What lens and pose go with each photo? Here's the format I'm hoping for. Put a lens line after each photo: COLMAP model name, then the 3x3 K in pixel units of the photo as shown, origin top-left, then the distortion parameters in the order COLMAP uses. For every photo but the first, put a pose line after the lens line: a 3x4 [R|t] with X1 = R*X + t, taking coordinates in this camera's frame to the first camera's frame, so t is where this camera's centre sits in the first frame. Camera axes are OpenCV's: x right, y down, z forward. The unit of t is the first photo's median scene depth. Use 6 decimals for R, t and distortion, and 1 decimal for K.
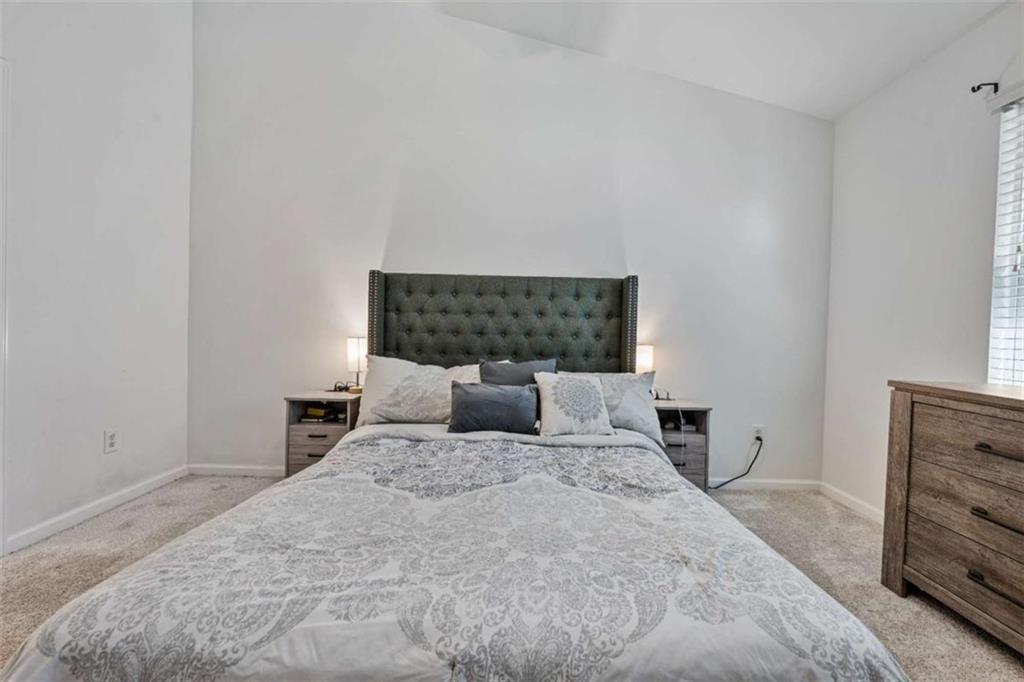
lens RADIAL K [[427.0, 0, 514.0], [0, 427.0, 340.3], [0, 0, 1]] dist [0.001238, 0.000070]
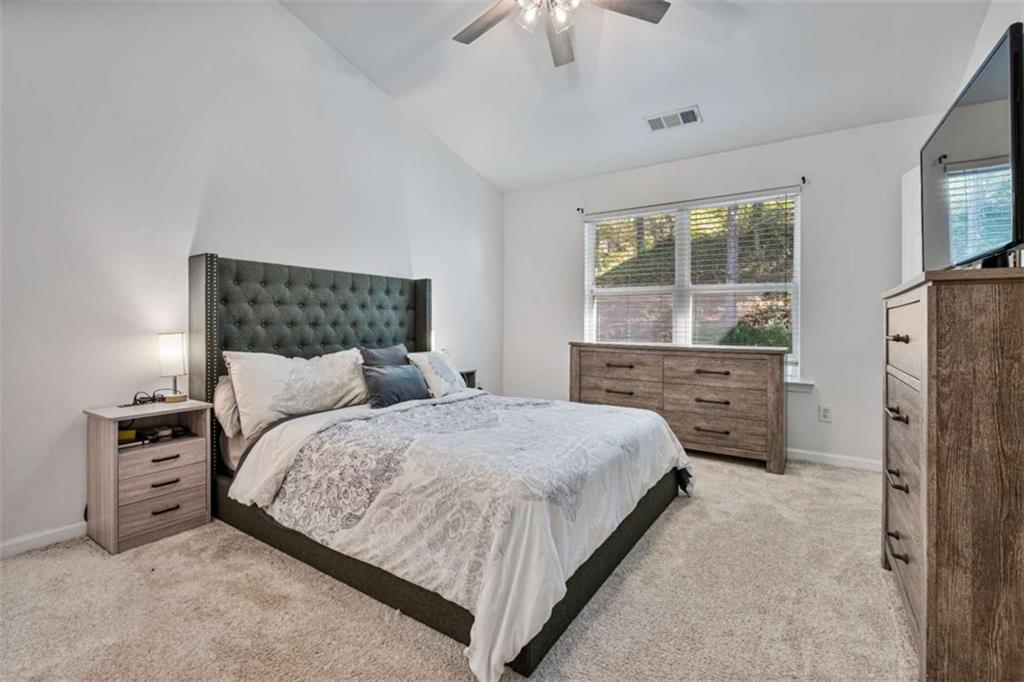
lens RADIAL K [[427.0, 0, 526.5], [0, 427.0, 323.3], [0, 0, 1]] dist [0.001238, 0.000070]
pose [[0.555282, -0.020504, 0.831409, -0.661502], [0.024149, 0.999672, 0.008526, -0.015506], [-0.831311, 0.015343, 0.555595, -0.003215]]
